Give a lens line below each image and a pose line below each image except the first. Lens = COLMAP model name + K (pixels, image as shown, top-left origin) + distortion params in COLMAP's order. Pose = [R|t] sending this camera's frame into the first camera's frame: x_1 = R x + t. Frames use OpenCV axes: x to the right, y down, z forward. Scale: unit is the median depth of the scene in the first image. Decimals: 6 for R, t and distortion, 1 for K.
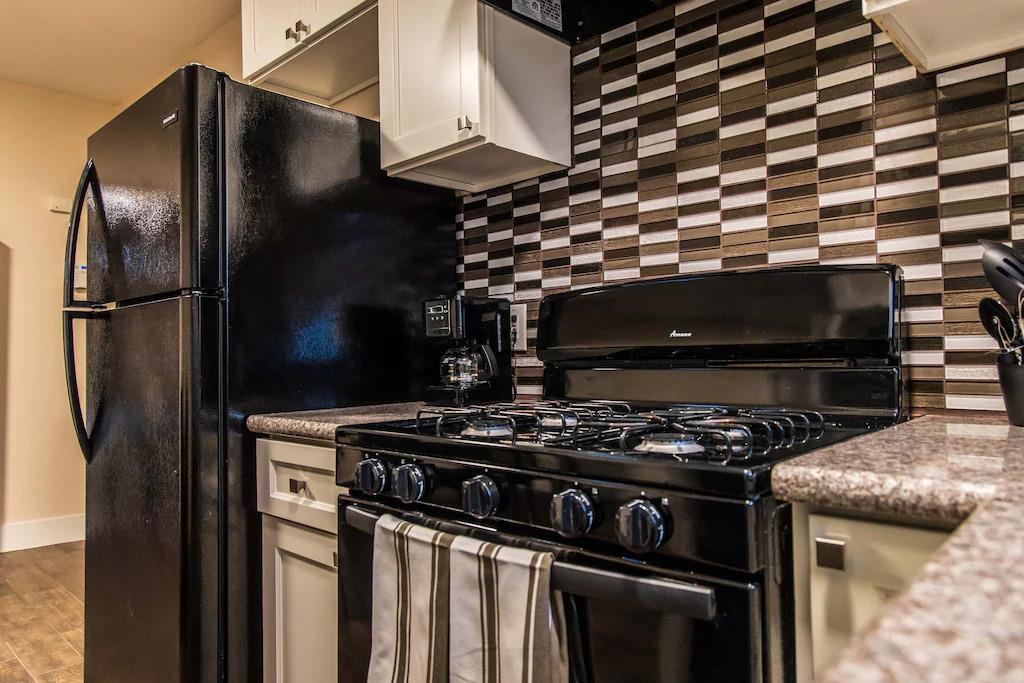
lens RADIAL K [[682.2, 0, 510.2], [0, 682.2, 340.0], [0, 0, 1]] dist [0.007221, -0.003816]
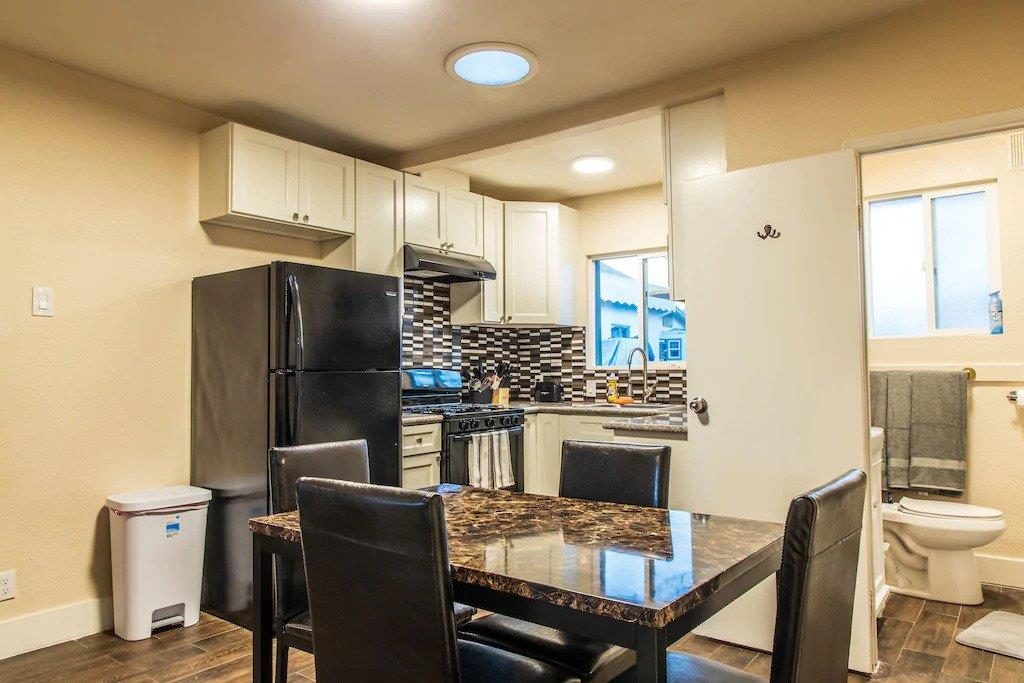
lens RADIAL K [[682.2, 0, 519.0], [0, 682.2, 341.8], [0, 0, 1]] dist [0.007221, -0.003816]
pose [[-0.121737, 0.059495, 0.990778, -3.180630], [-0.011688, 0.998047, -0.061368, -0.023414], [-0.992494, -0.019051, -0.120804, 0.948525]]
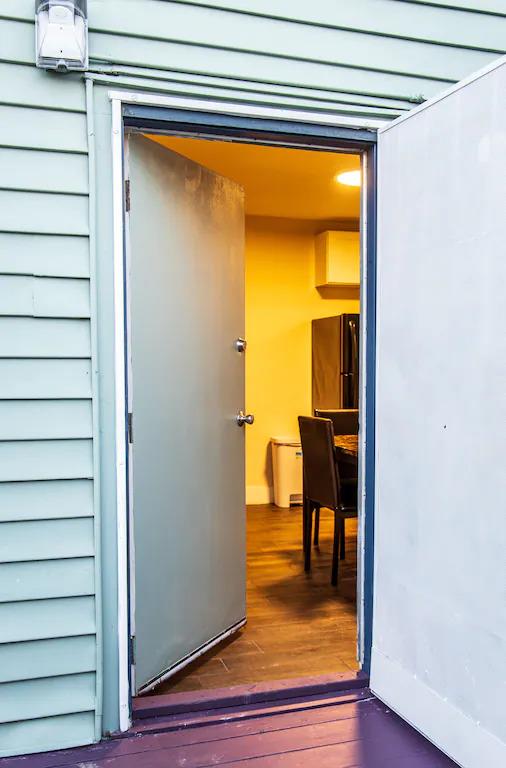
lens RADIAL K [[694.1, 0, 252.4], [0, 694.1, 385.1], [0, 0, 1]] dist [0.003182, 0.000194]
pose [[0.492615, -0.009433, 0.870196, -4.767588], [-0.024535, 0.999393, 0.024723, -0.077821], [-0.869901, -0.033530, 0.492085, -0.114504]]
